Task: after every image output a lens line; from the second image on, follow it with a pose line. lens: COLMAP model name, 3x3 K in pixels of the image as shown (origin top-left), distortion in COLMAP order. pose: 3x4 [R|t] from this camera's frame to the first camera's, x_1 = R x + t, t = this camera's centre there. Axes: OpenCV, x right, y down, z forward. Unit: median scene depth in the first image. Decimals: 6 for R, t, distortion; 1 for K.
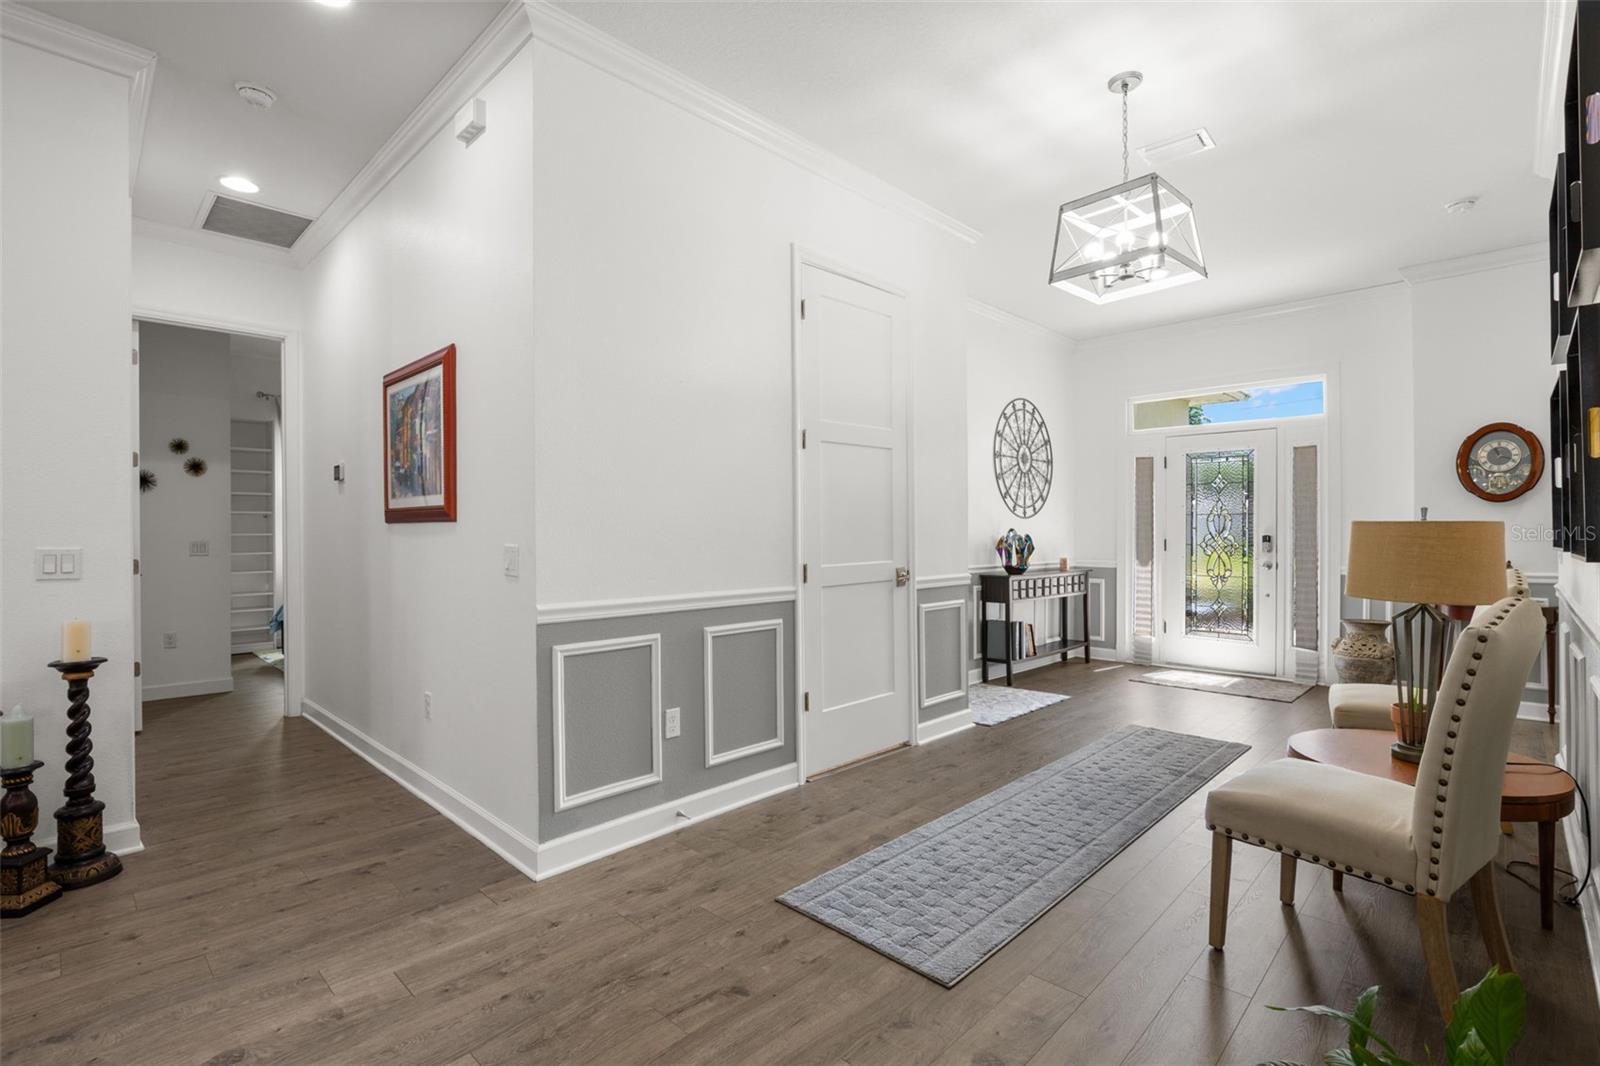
lens RADIAL K [[738.5, 0, 789.7], [0, 738.5, 539.9], [0, 0, 1]] dist [-0.019046, 0.001621]
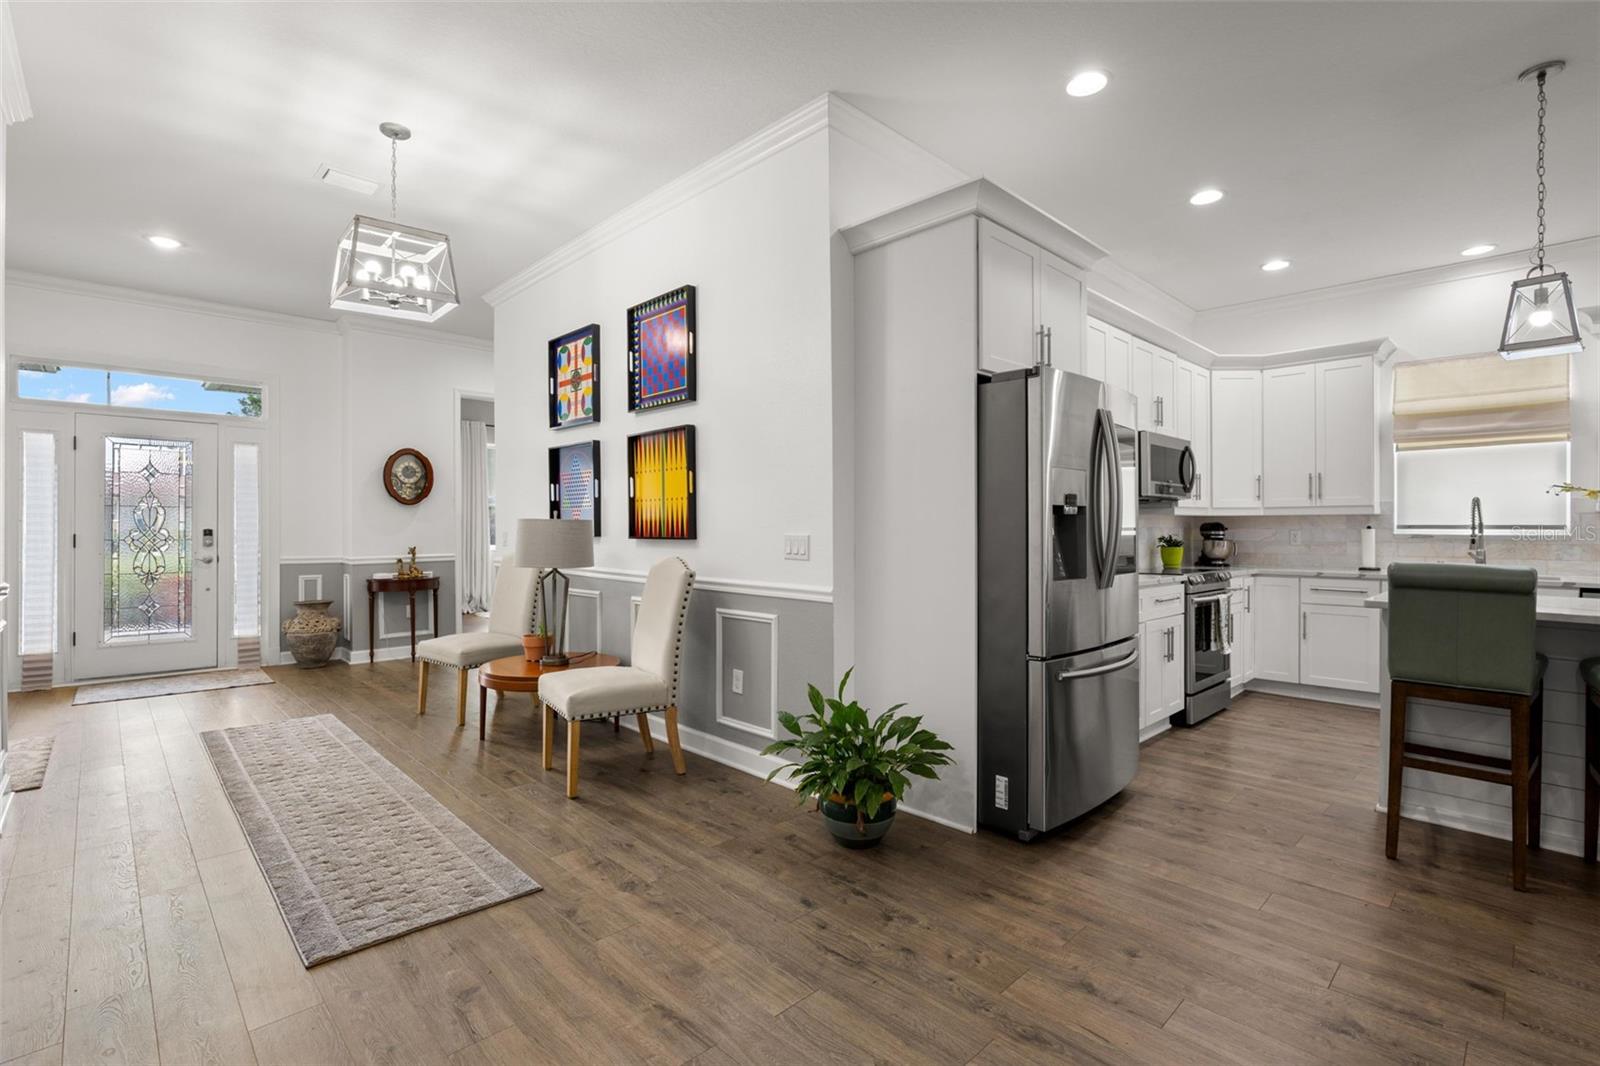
lens RADIAL K [[738.5, 0, 794.3], [0, 738.5, 530.9], [0, 0, 1]] dist [-0.019046, 0.001621]
pose [[0.028561, -0.002228, 0.999590, -0.486120], [0.007925, 0.999967, 0.002003, 0.000851], [-0.999561, 0.007865, 0.028577, 0.252298]]
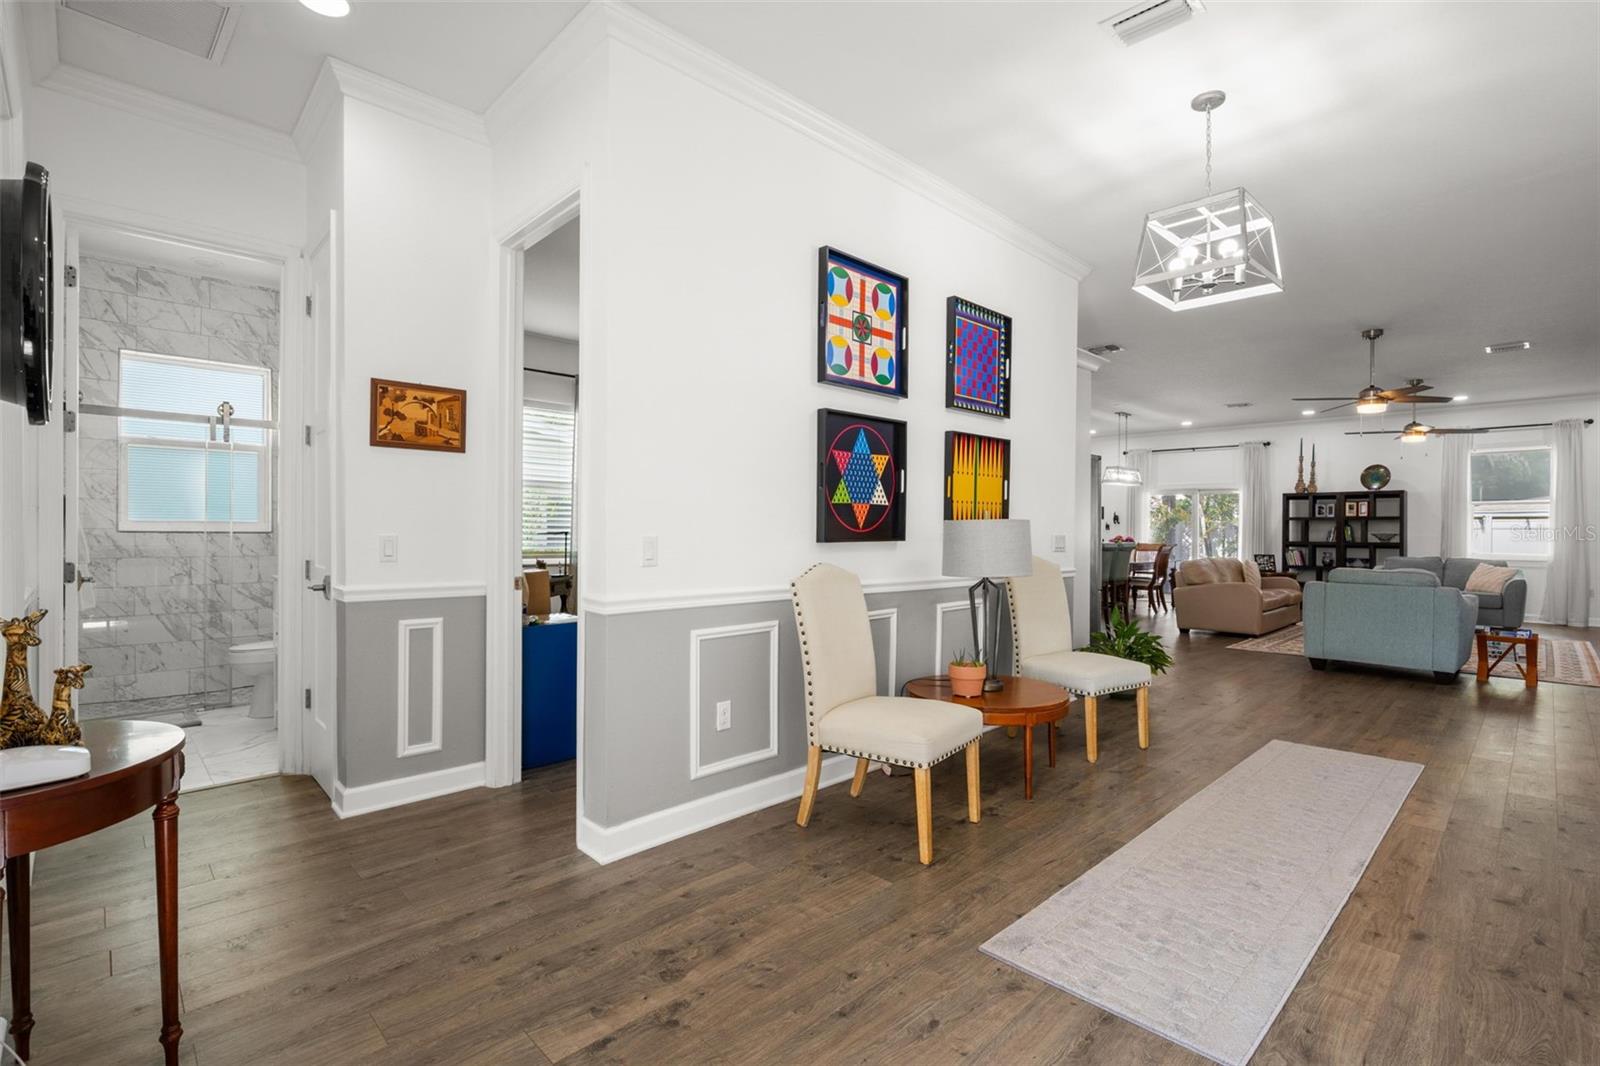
lens RADIAL K [[738.5, 0, 794.7], [0, 738.5, 538.5], [0, 0, 1]] dist [-0.019046, 0.001621]
pose [[-0.999665, -0.002087, 0.025817, 0.753612], [-0.001528, 0.999764, 0.021668, -0.013159], [-0.025856, 0.021621, -0.999432, 1.518319]]
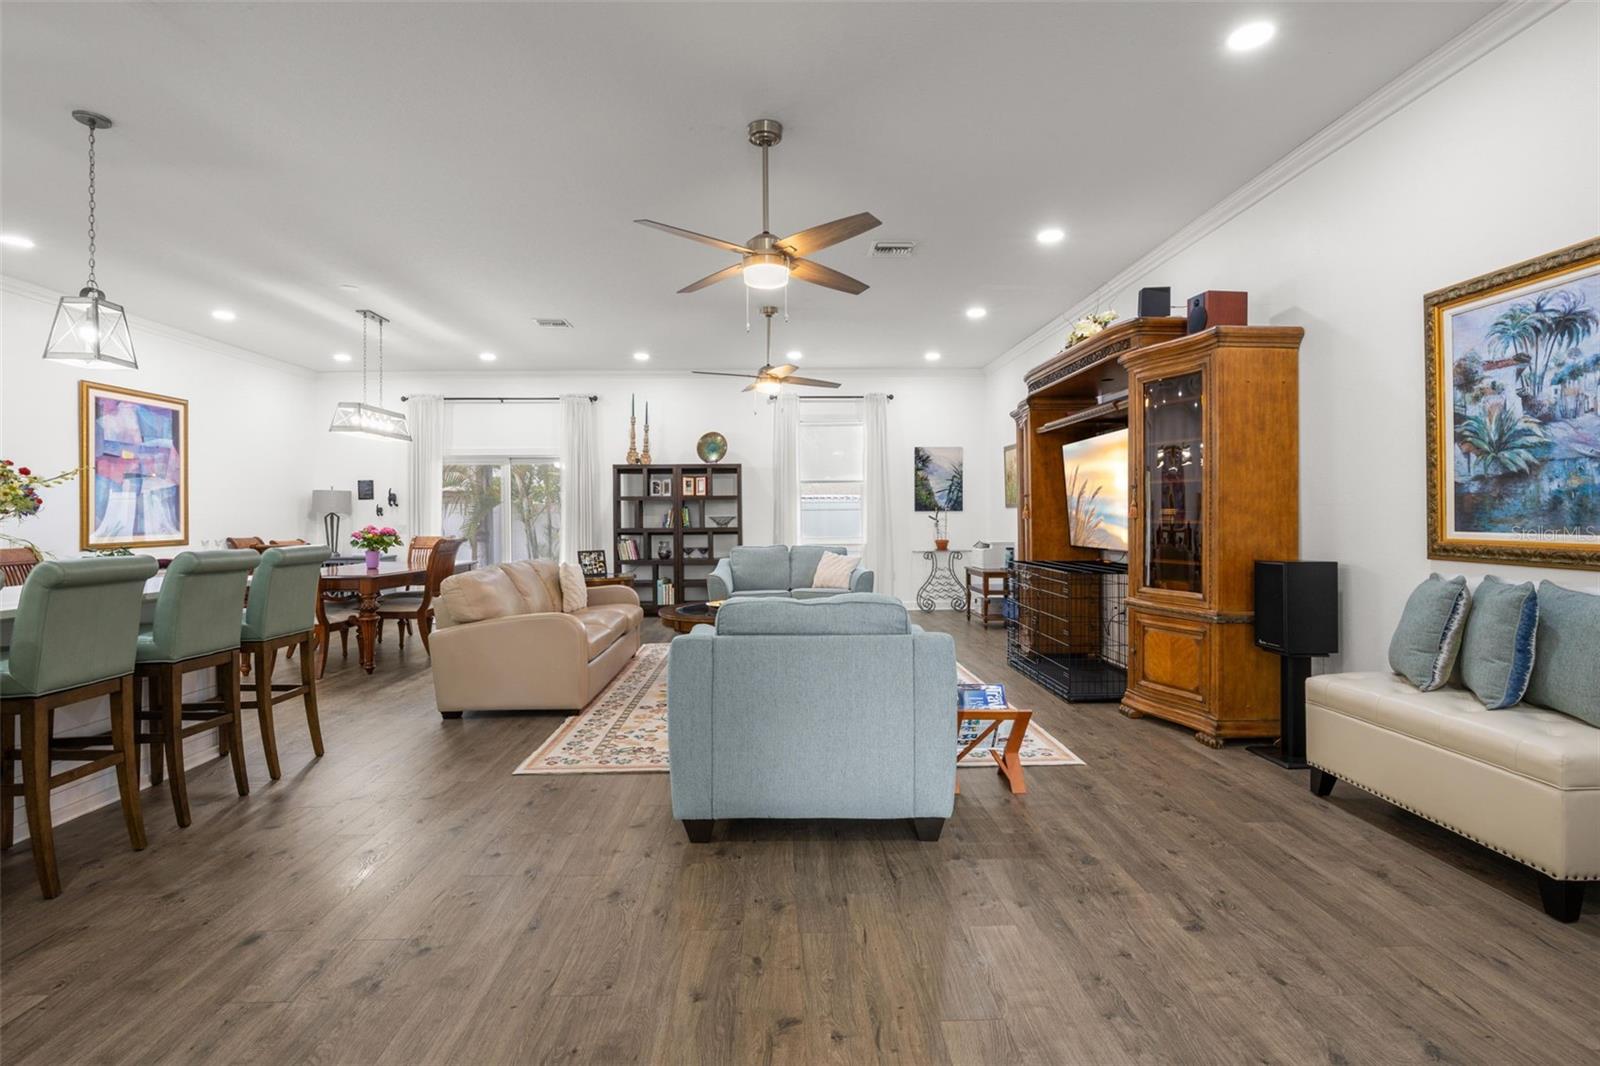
lens RADIAL K [[738.5, 0, 795.8], [0, 738.5, 509.0], [0, 0, 1]] dist [-0.019046, 0.001621]
pose [[-0.691752, 0.004749, -0.722120, 0.090866], [0.003619, 0.999989, 0.003110, -0.005360], [0.722126, -0.000462, -0.691761, 0.453048]]
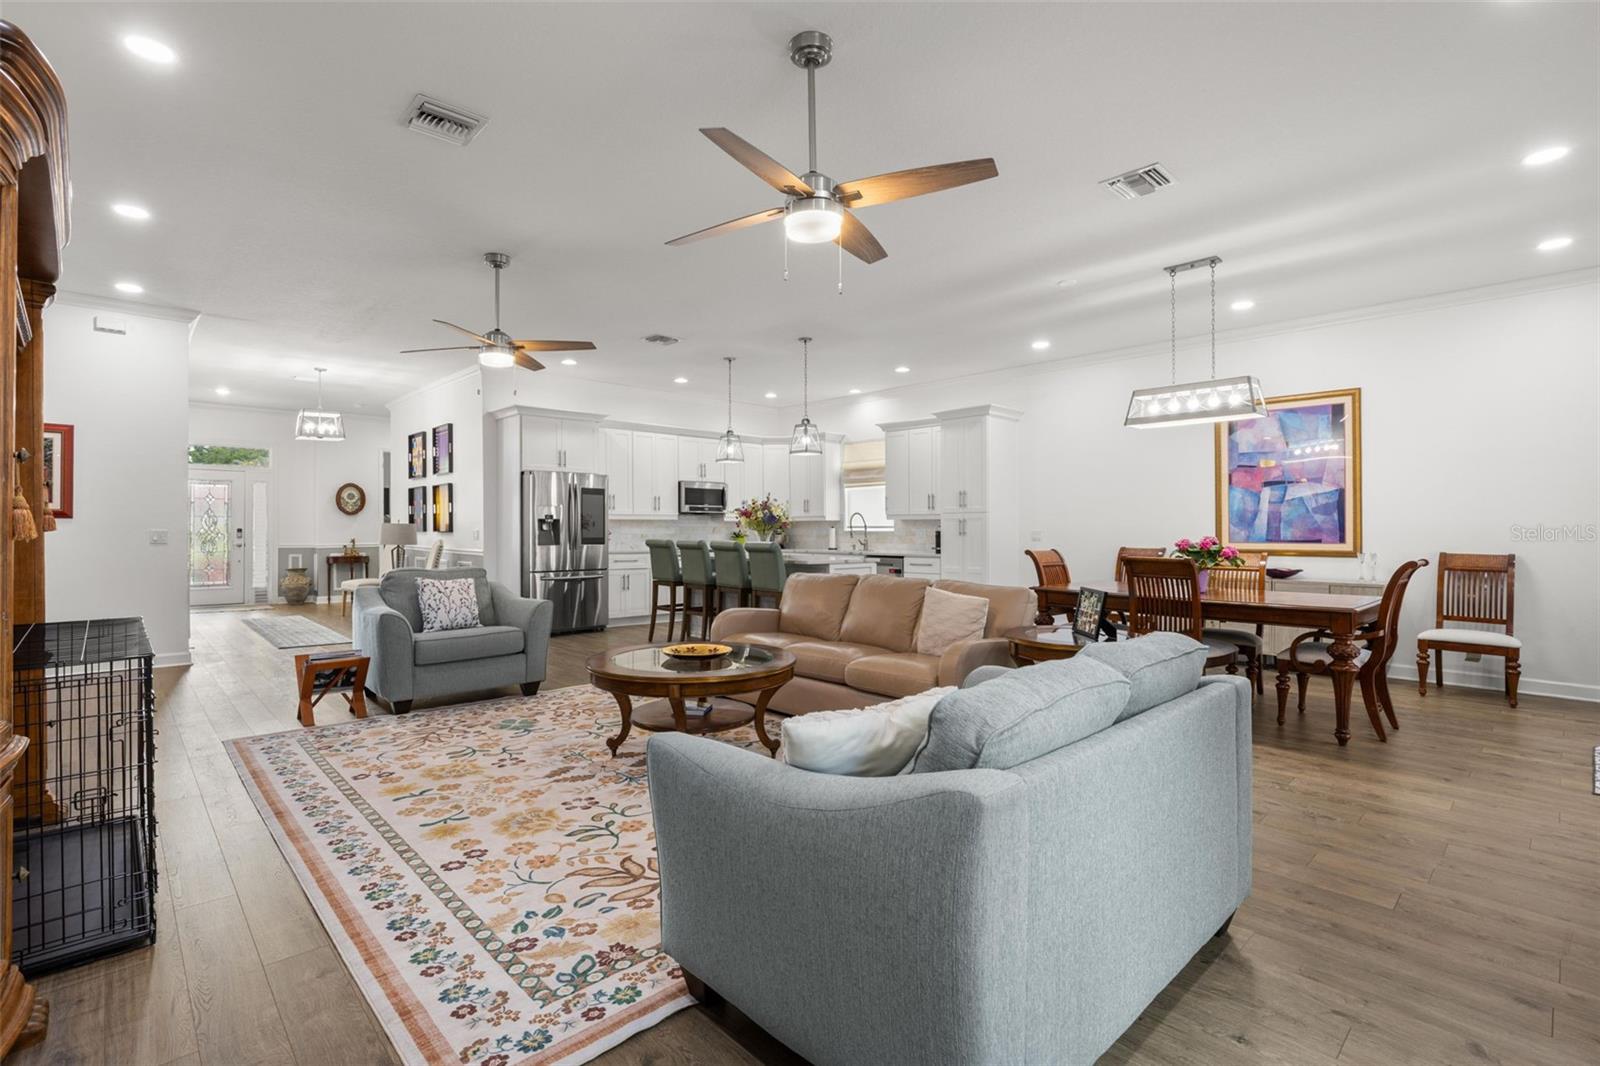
lens RADIAL K [[738.5, 0, 800.4], [0, 738.5, 530.8], [0, 0, 1]] dist [-0.019046, 0.001621]
pose [[0.030687, 0.001485, 0.999528, -1.735925], [0.008224, 0.999965, -0.001738, 0.021846], [-0.999495, 0.008273, 0.030673, -0.721566]]
